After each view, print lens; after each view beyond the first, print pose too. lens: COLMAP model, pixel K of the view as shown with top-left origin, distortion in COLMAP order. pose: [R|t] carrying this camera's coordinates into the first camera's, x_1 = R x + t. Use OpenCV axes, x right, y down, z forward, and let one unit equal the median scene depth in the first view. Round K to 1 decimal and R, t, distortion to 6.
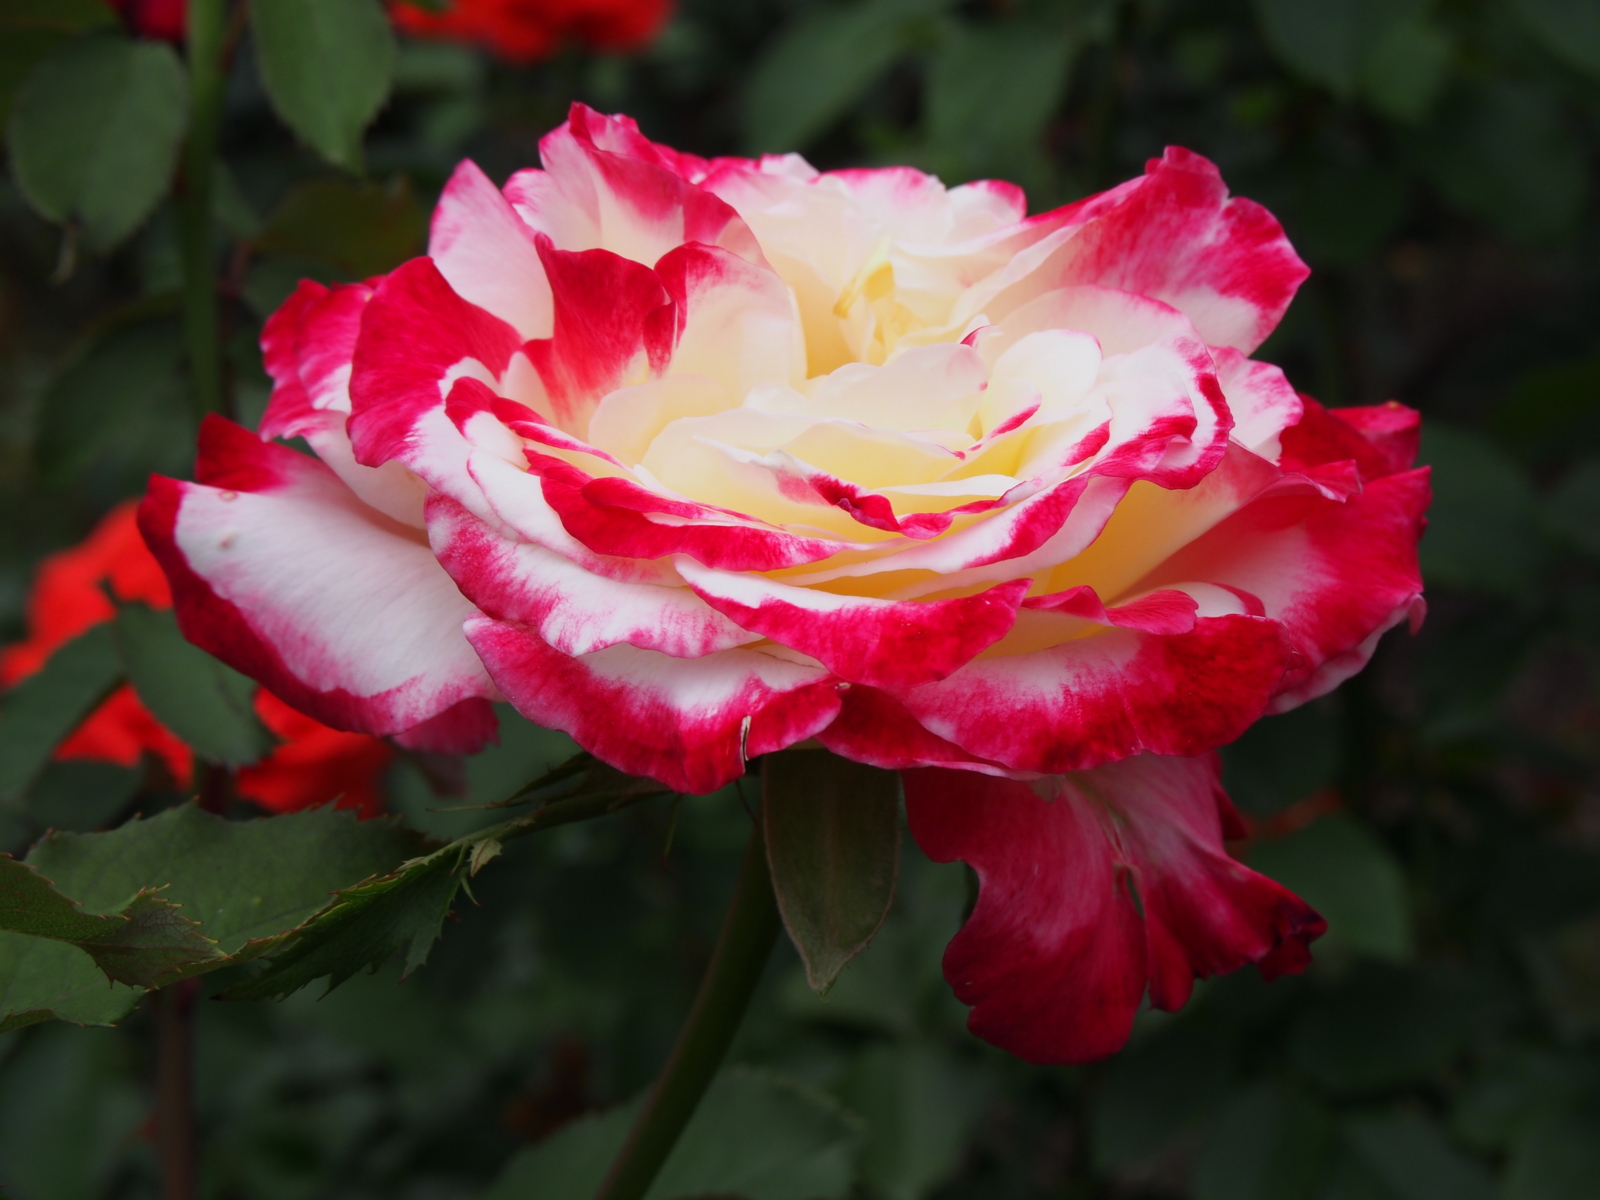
lens RADIAL K [[2949.1, 0, 800.0], [0, 2949.1, 600.0], [0, 0, 1]] dist [-0.034005, -0.322792]
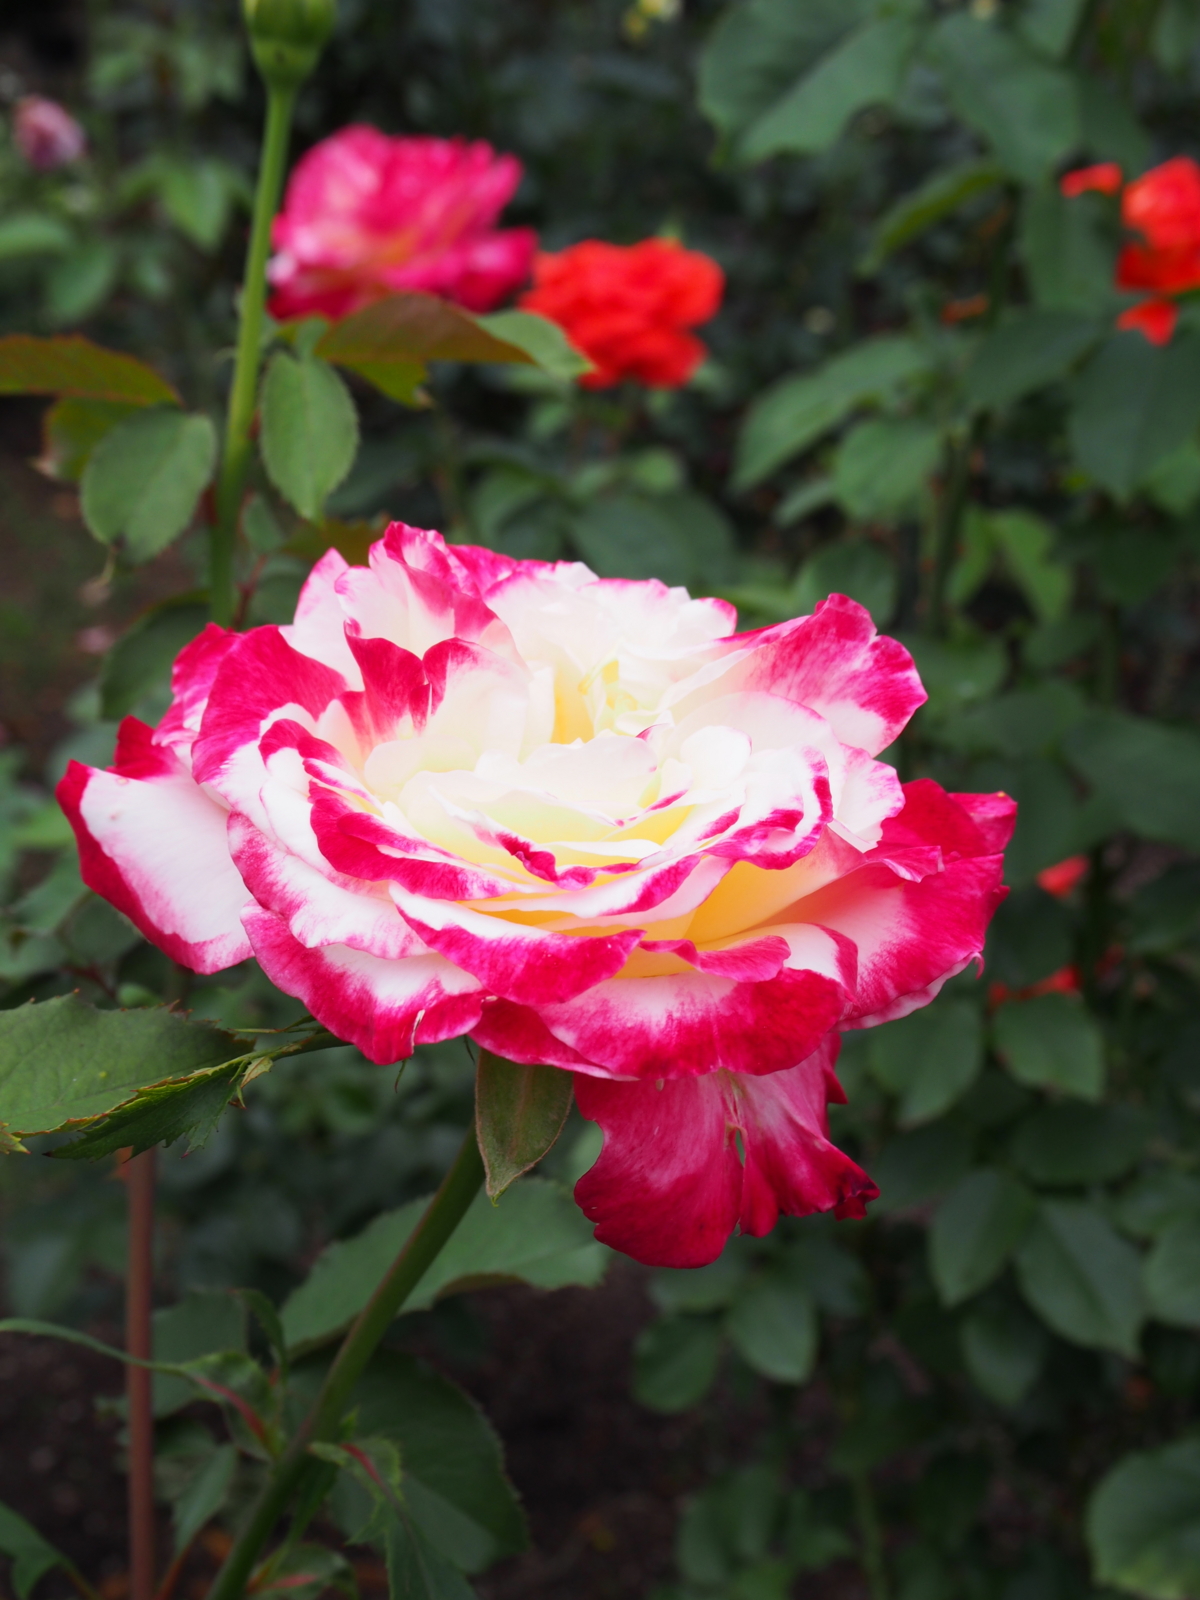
lens RADIAL K [[1897.0, 0, 600.0], [0, 1897.0, 800.0], [0, 0, 1]] dist [-0.008672, 0.003573]
pose [[0.988966, 0.107160, -0.102294, 0.127283], [-0.104326, 0.994006, 0.032674, -0.083739], [0.105182, -0.021641, 0.994217, 0.143395]]
